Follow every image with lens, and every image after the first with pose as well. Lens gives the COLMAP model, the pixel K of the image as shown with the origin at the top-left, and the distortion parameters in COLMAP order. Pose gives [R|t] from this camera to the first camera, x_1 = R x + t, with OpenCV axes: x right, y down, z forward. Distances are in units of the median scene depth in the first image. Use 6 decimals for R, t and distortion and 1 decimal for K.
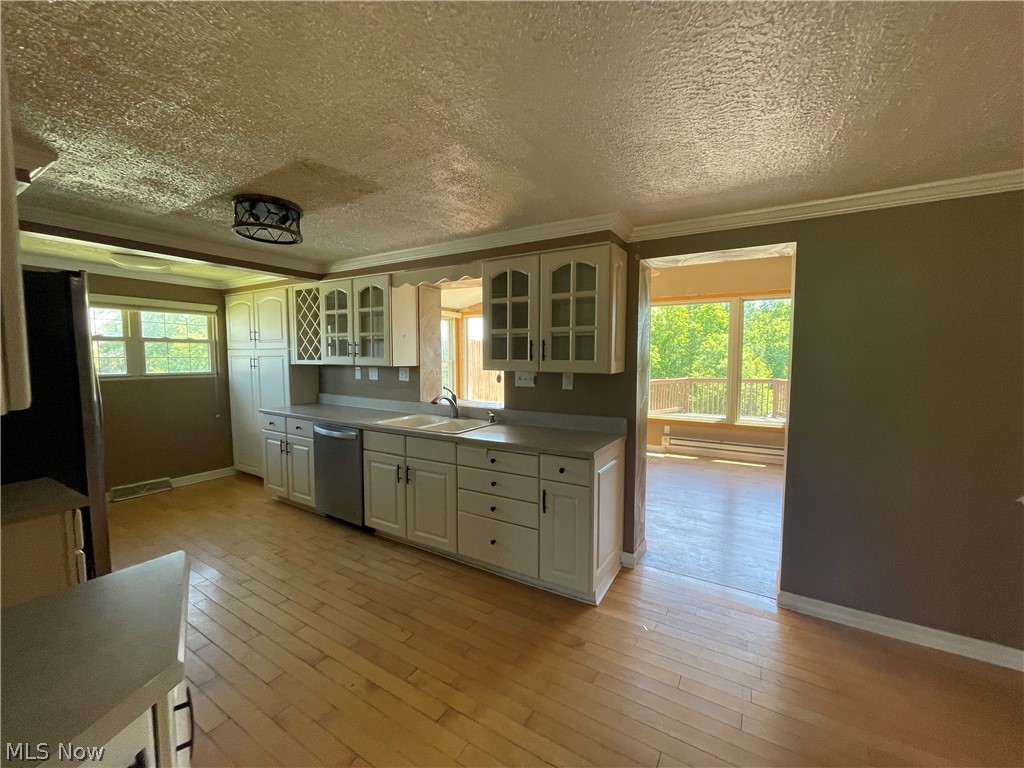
lens RADIAL K [[414.9, 0, 511.4], [0, 414.9, 385.5], [0, 0, 1]] dist [0.003818, -0.000318]
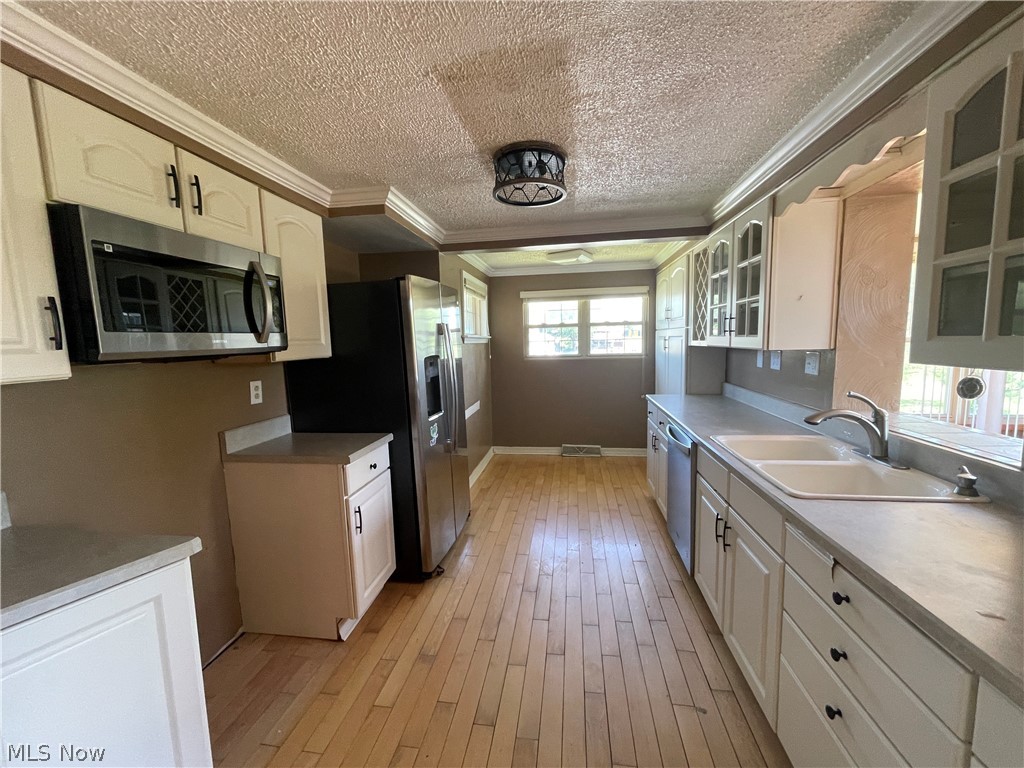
lens RADIAL K [[414.9, 0, 511.5], [0, 414.9, 388.2], [0, 0, 1]] dist [0.003818, -0.000318]
pose [[0.393396, 0.091942, -0.914760, 0.115151], [-0.033959, 0.995761, 0.085479, -0.027073], [0.918742, -0.002563, 0.394851, 0.370051]]
